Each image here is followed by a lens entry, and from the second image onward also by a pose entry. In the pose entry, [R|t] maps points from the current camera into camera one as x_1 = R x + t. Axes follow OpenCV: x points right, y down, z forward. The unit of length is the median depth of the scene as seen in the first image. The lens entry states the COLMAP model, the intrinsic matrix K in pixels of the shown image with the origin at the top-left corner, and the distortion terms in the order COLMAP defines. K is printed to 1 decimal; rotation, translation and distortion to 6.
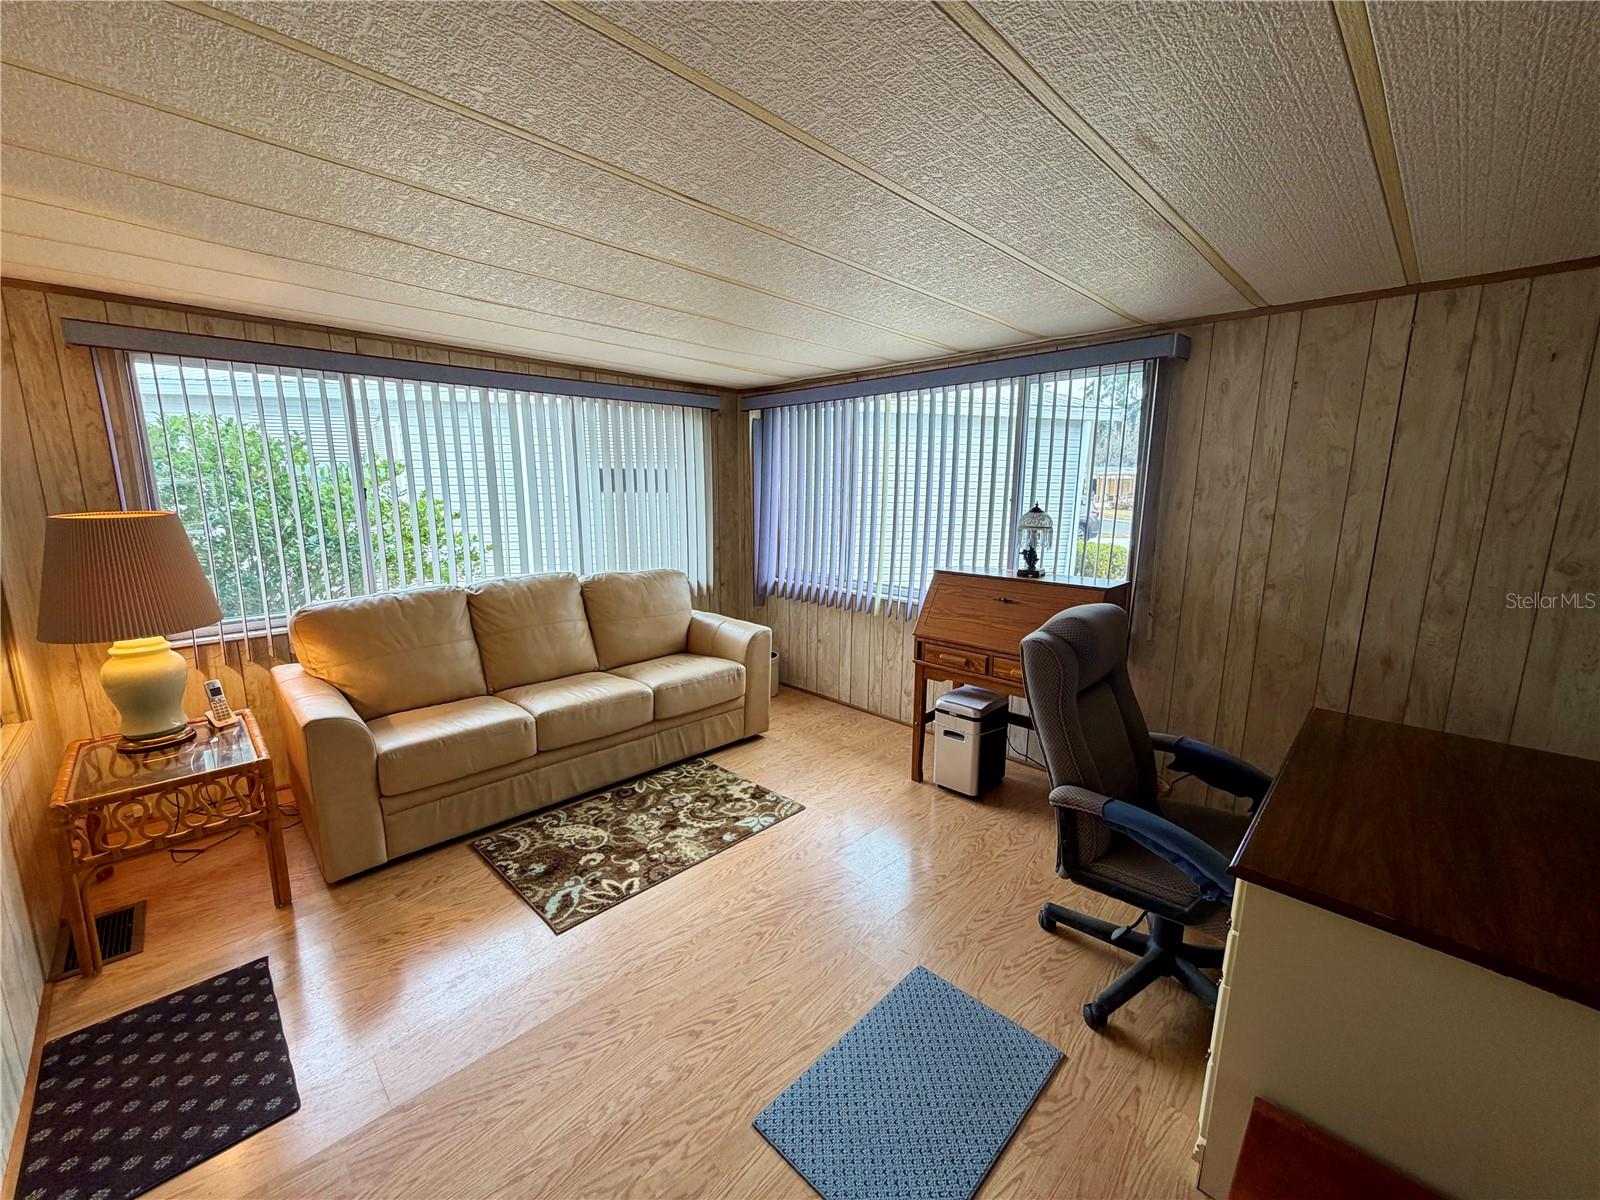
lens RADIAL K [[639.4, 0, 791.5], [0, 639.4, 607.5], [0, 0, 1]] dist [-0.001591, -0.000162]
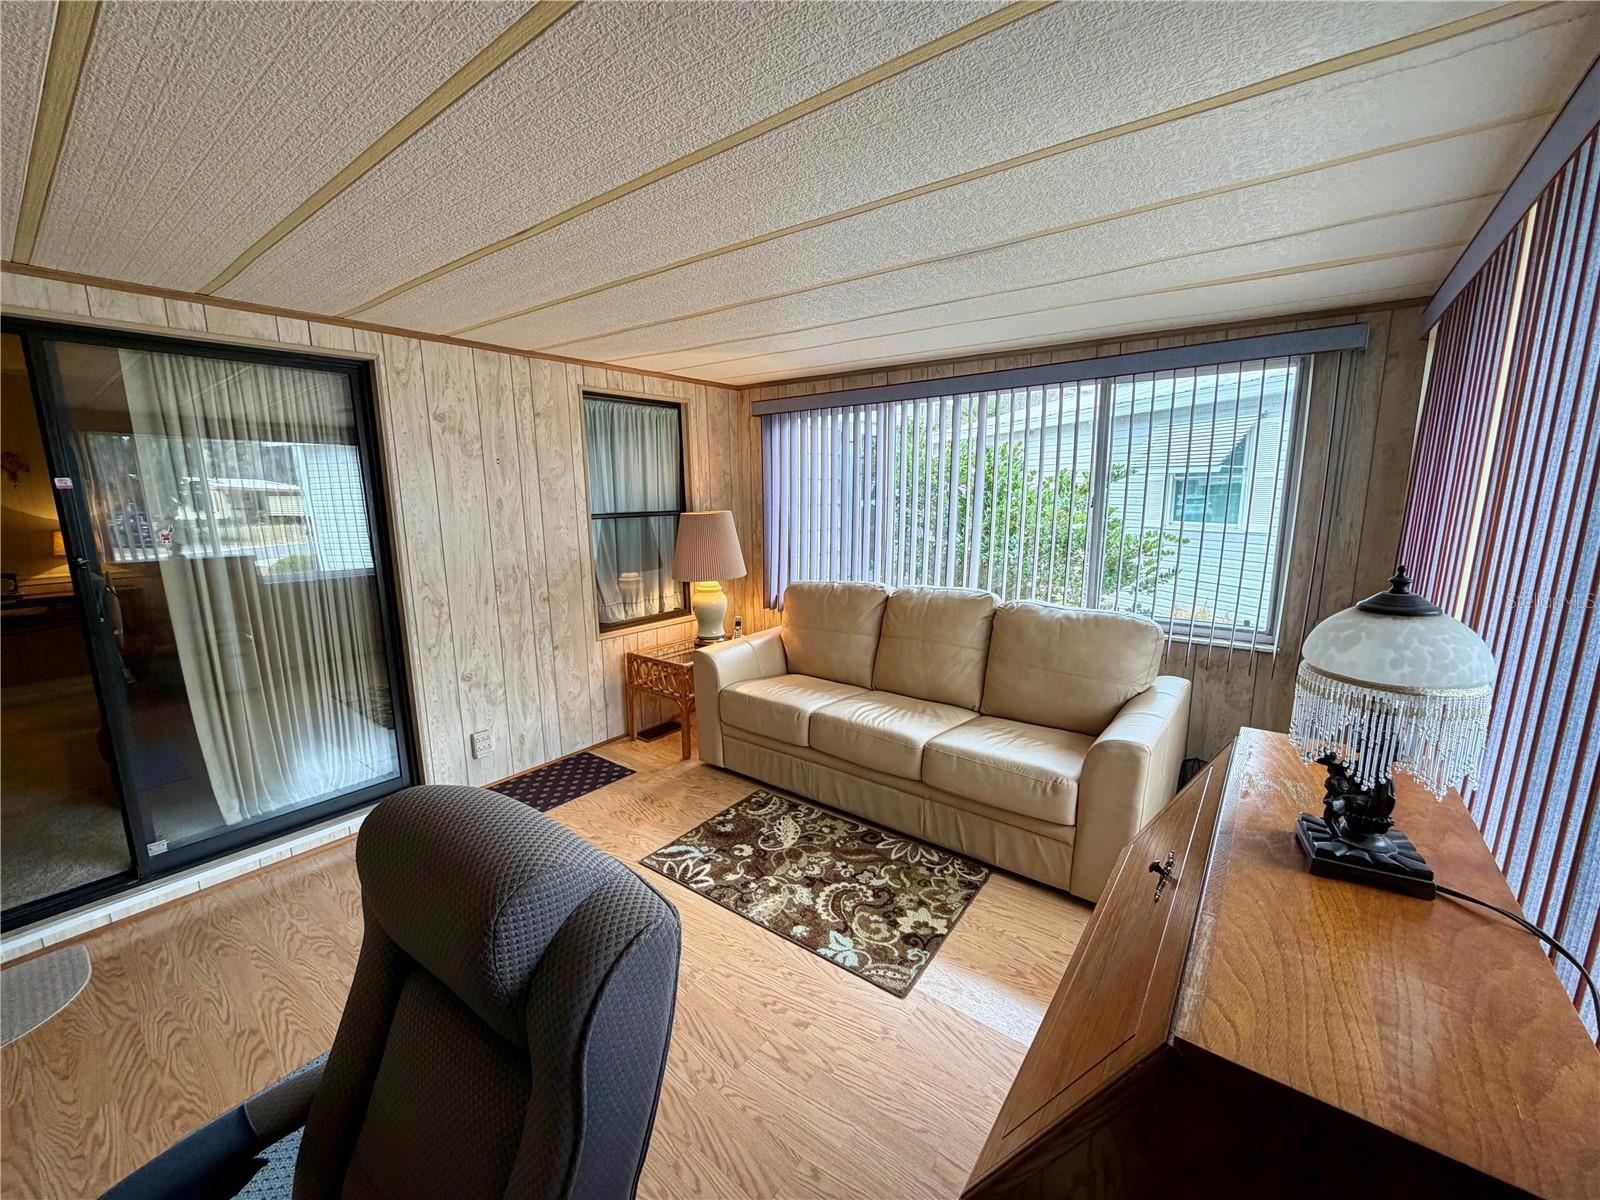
lens RADIAL K [[639.4, 0, 791.0], [0, 639.4, 601.6], [0, 0, 1]] dist [-0.001591, -0.000162]
pose [[0.131123, 0.168783, -0.976893, 0.592800], [-0.171673, 0.974379, 0.145306, -0.156810], [0.976389, 0.148653, 0.156739, 0.758648]]
